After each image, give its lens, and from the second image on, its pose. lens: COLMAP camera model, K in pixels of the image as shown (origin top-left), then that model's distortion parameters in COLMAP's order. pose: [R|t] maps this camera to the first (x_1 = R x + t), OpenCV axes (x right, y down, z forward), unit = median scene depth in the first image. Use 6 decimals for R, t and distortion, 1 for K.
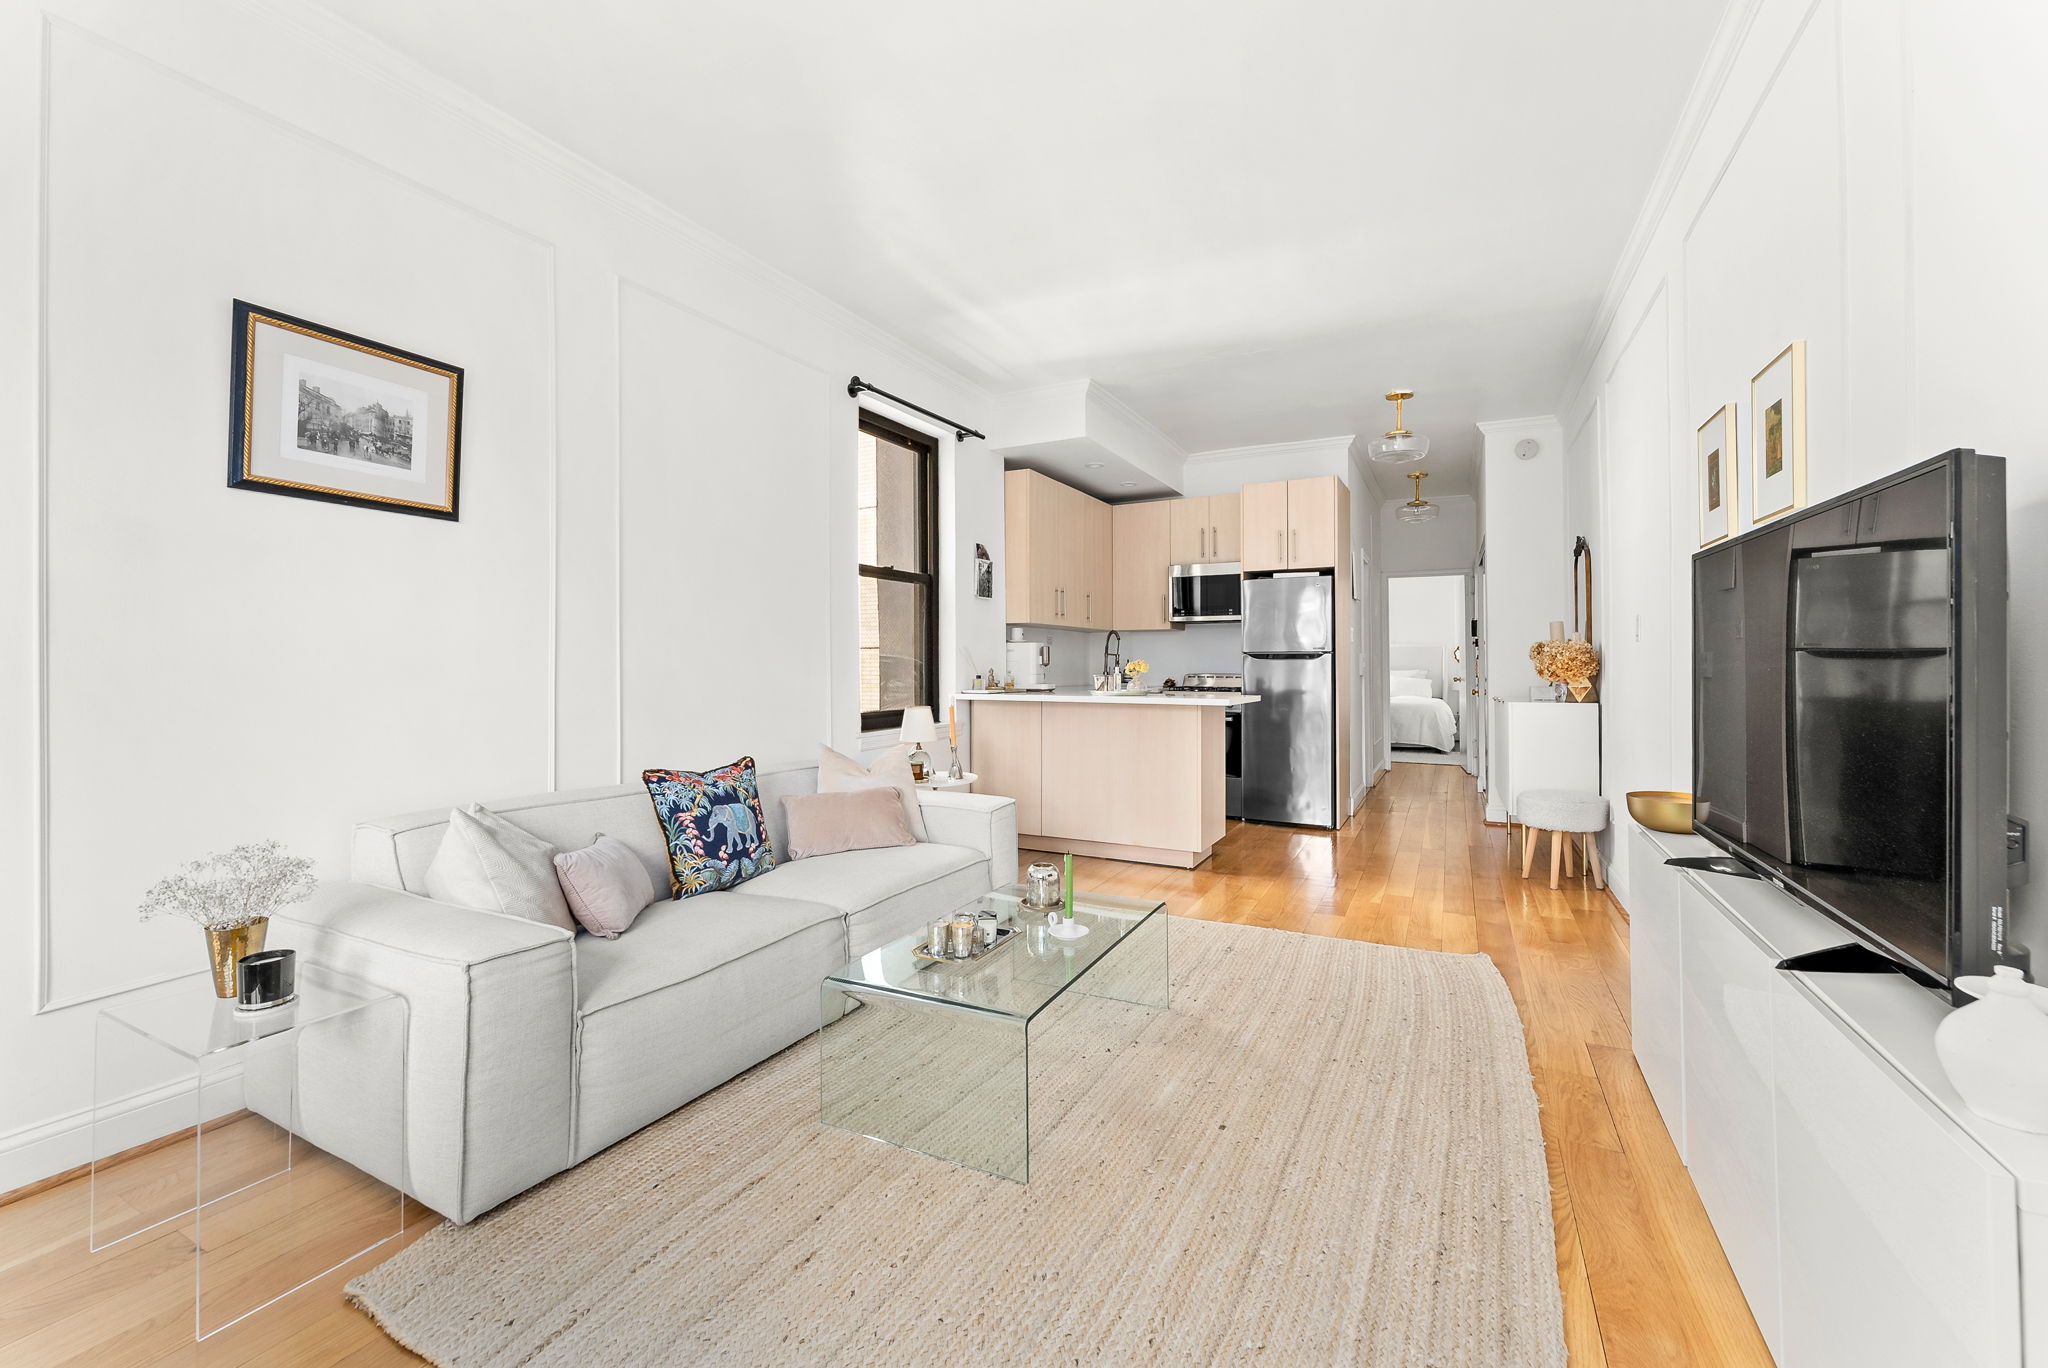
lens RADIAL K [[872.2, 0, 1024.6], [0, 872.2, 660.9], [0, 0, 1]] dist [-0.000557, -0.000062]
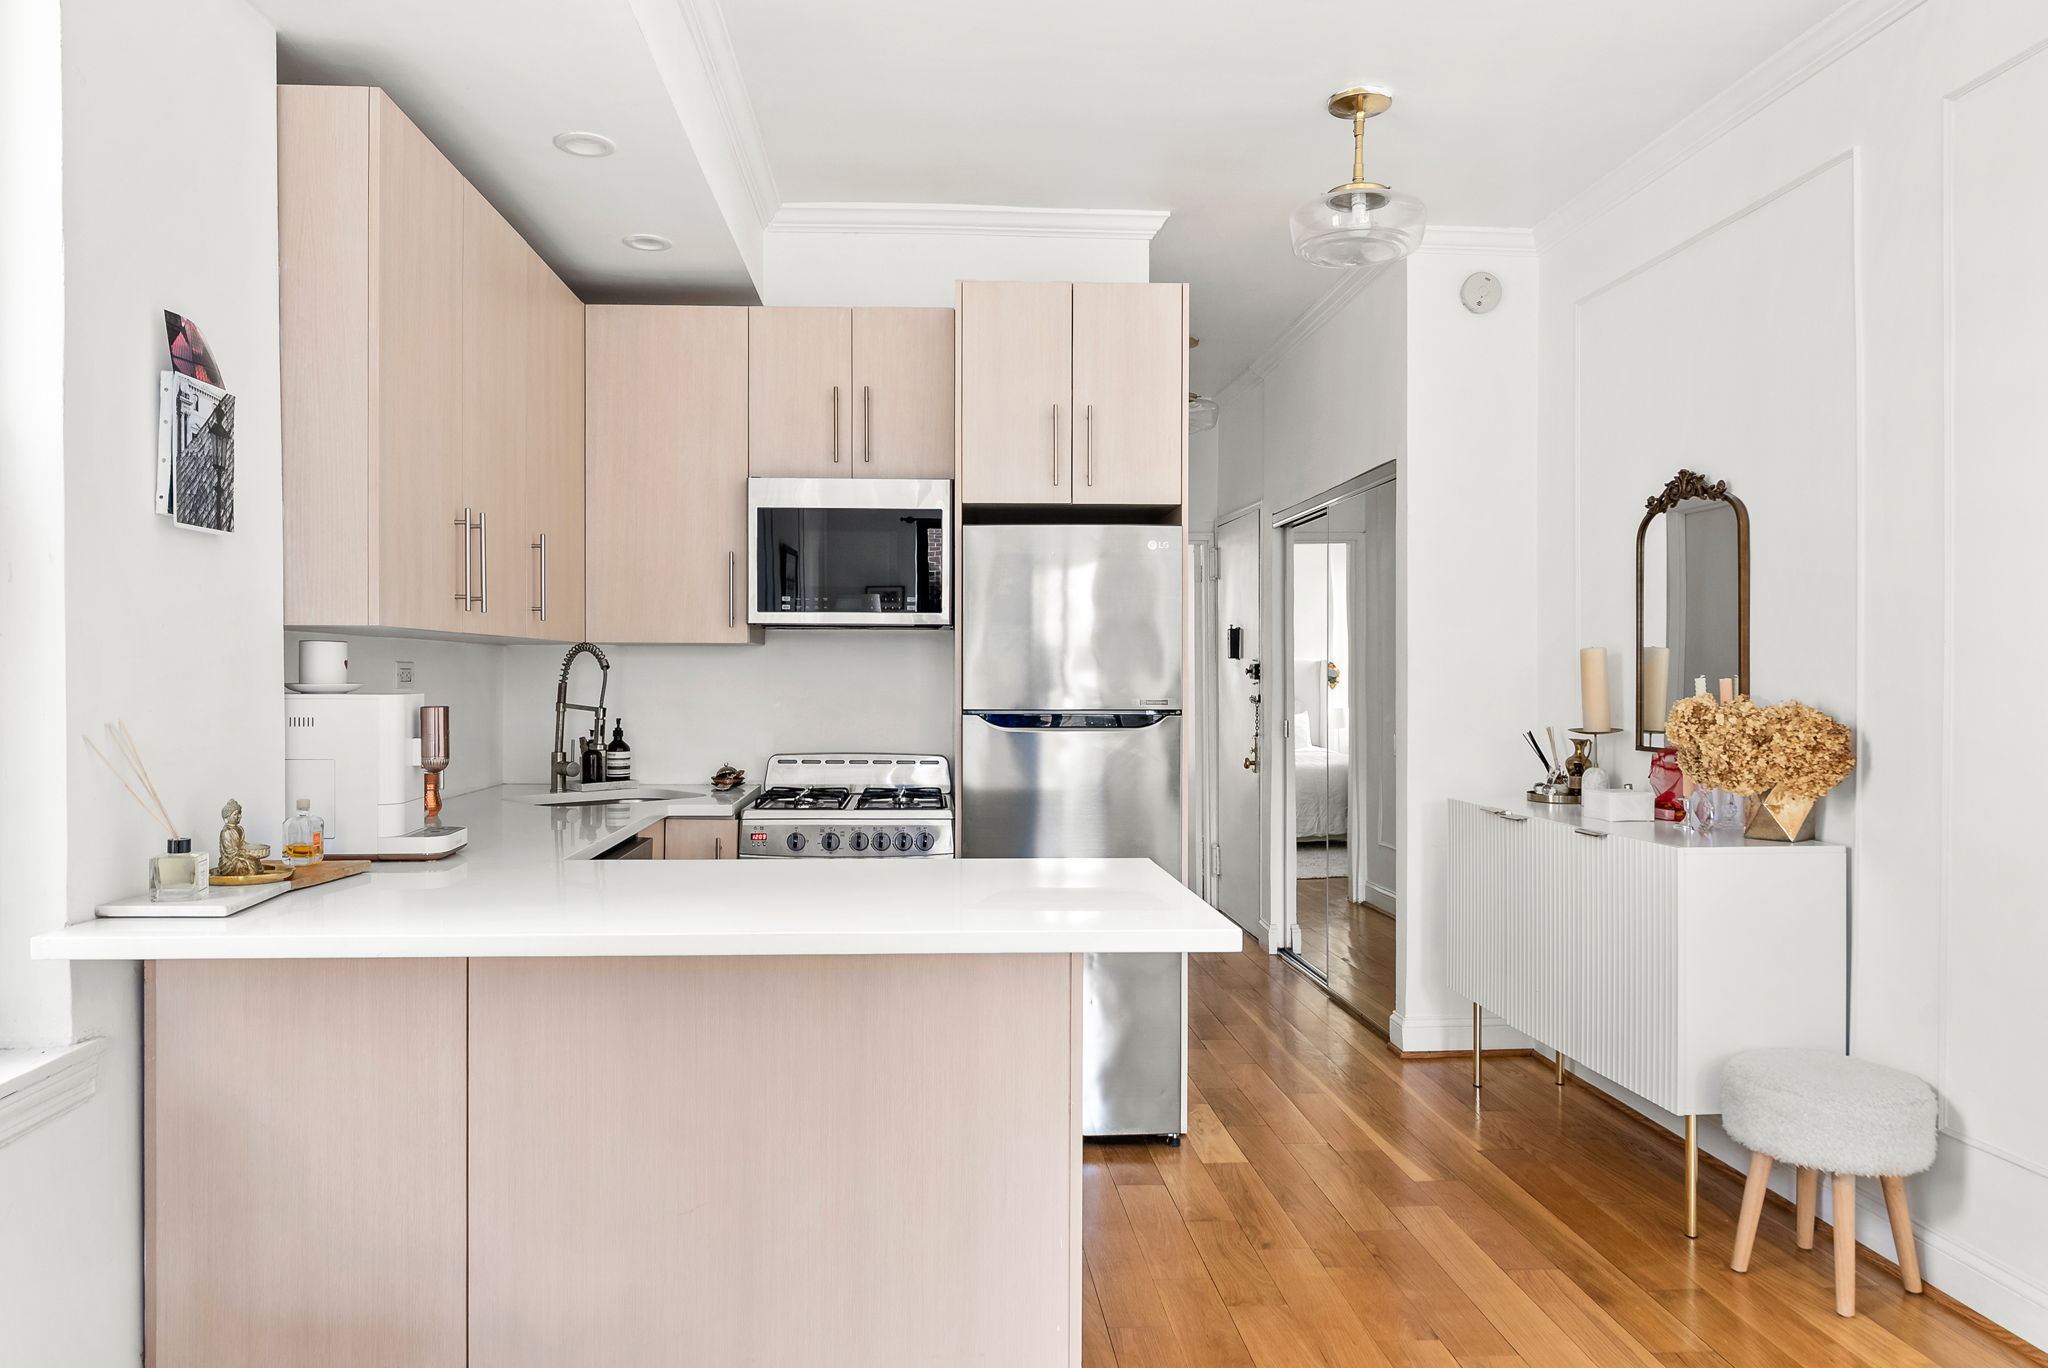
lens RADIAL K [[1346.4, 0, 1017.5], [0, 1346.4, 676.1], [0, 0, 1]] dist [0.002917, 0.000615]
pose [[0.859411, 0.002378, 0.511280, -0.040188], [-0.006129, 0.999965, 0.005650, -0.030824], [-0.511248, -0.007989, 0.859396, 0.509821]]
